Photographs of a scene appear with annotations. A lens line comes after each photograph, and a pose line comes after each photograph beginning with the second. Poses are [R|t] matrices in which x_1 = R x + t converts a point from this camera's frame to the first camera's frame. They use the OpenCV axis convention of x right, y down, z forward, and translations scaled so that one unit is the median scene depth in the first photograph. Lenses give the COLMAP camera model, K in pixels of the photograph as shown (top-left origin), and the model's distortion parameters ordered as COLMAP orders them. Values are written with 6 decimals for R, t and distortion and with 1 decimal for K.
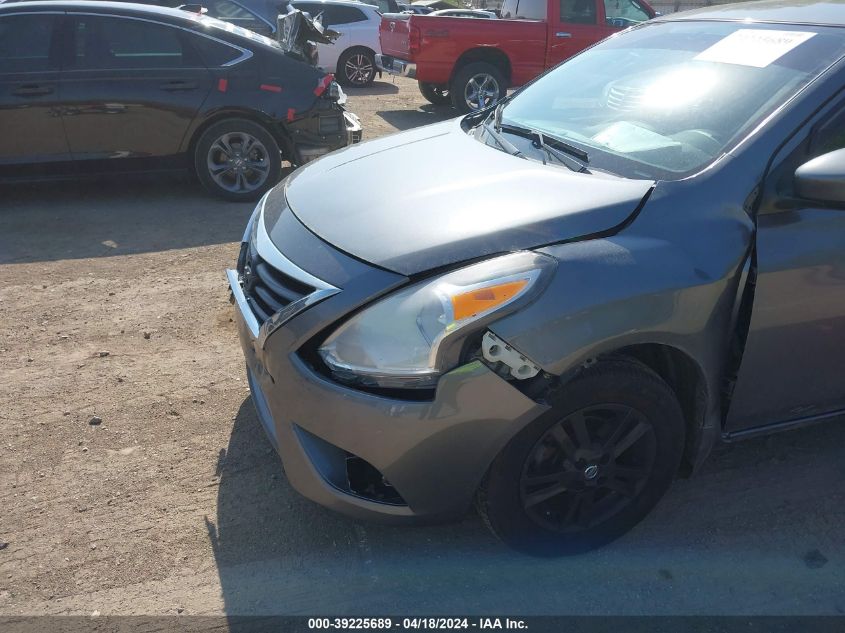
lens RADIAL K [[667.8, 0, 422.5], [0, 667.8, 316.5], [0, 0, 1]] dist [-0.009101, -0.002764]
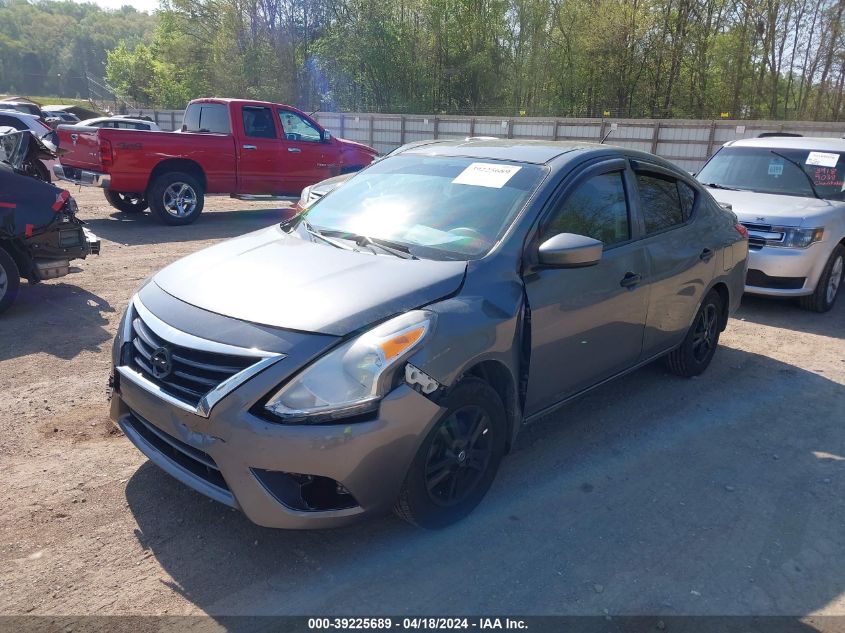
lens RADIAL K [[667.8, 0, 422.5], [0, 667.8, 316.5], [0, 0, 1]] dist [-0.009101, -0.002764]
pose [[0.875065, -0.109360, 0.471489, -0.483847], [0.174804, 0.979797, -0.097168, 0.059179], [-0.451337, 0.167446, 0.876503, -0.301996]]
